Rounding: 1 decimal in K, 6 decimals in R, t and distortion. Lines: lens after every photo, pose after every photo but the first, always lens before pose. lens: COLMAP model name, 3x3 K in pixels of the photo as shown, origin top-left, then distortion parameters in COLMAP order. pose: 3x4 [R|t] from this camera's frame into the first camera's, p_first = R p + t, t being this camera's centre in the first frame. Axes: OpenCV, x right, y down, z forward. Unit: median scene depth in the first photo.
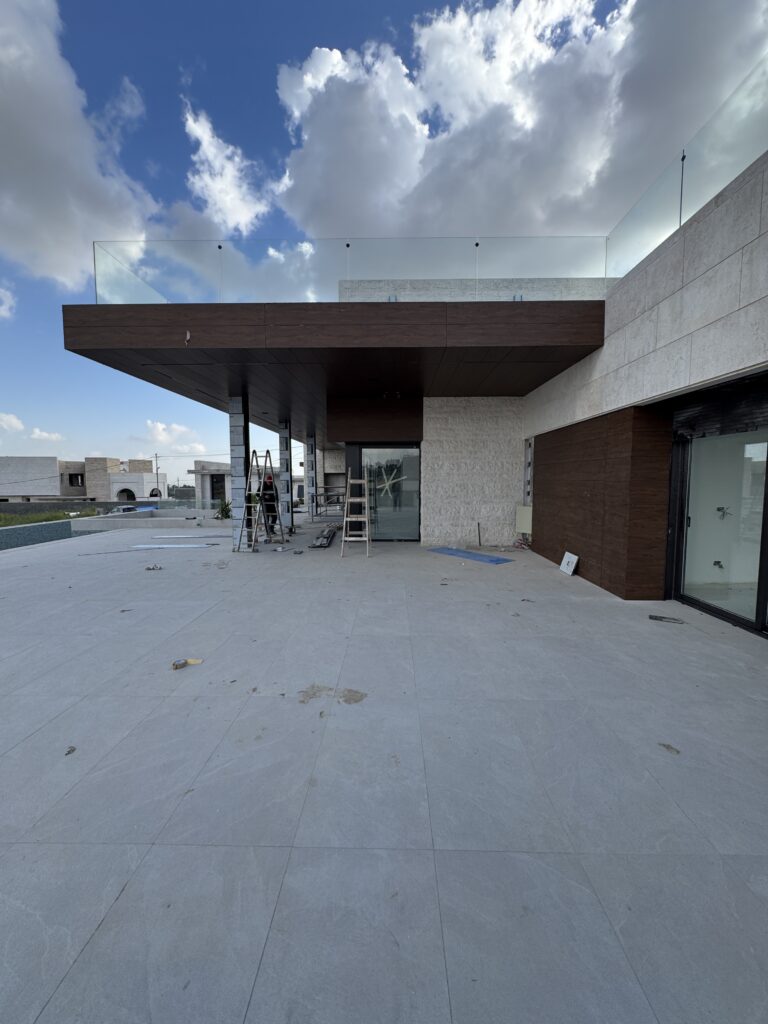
lens RADIAL K [[408.5, 0, 384.6], [0, 408.5, 511.5], [0, 0, 1]] dist [0.002094, 0.000117]
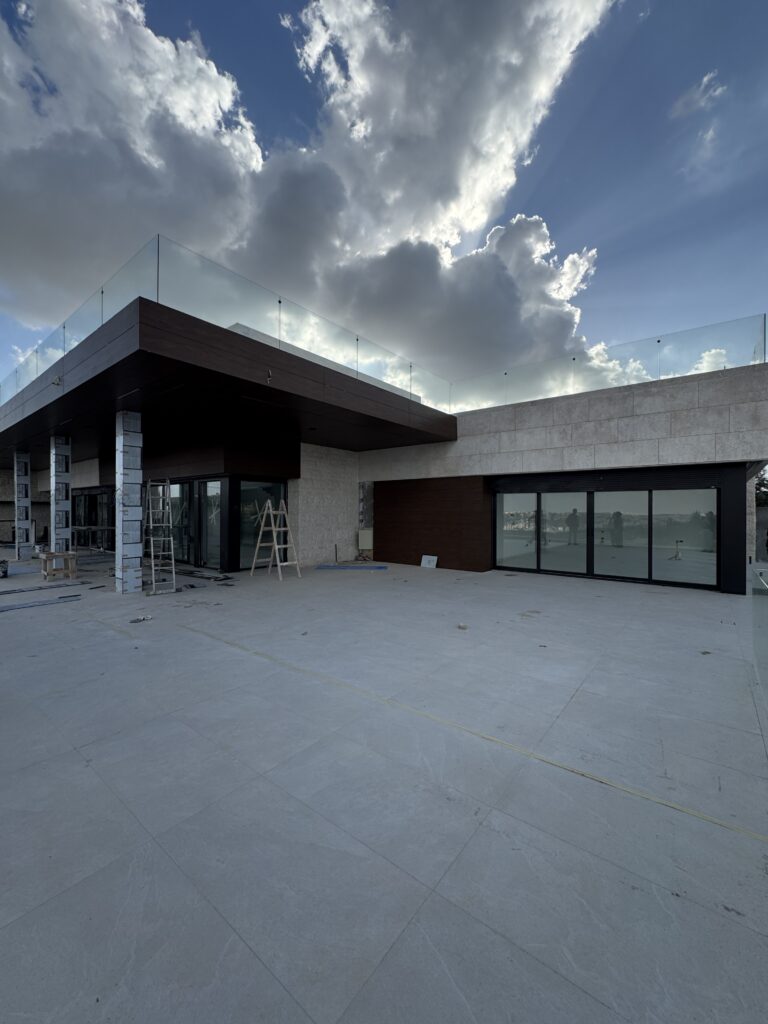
lens RADIAL K [[408.5, 0, 387.6], [0, 408.5, 511.3], [0, 0, 1]] dist [0.002094, 0.000117]
pose [[0.603149, 0.003273, 0.797622, -0.709378], [0.059028, 0.997066, -0.048727, -0.004298], [-0.795441, 0.076472, 0.601186, 0.090770]]
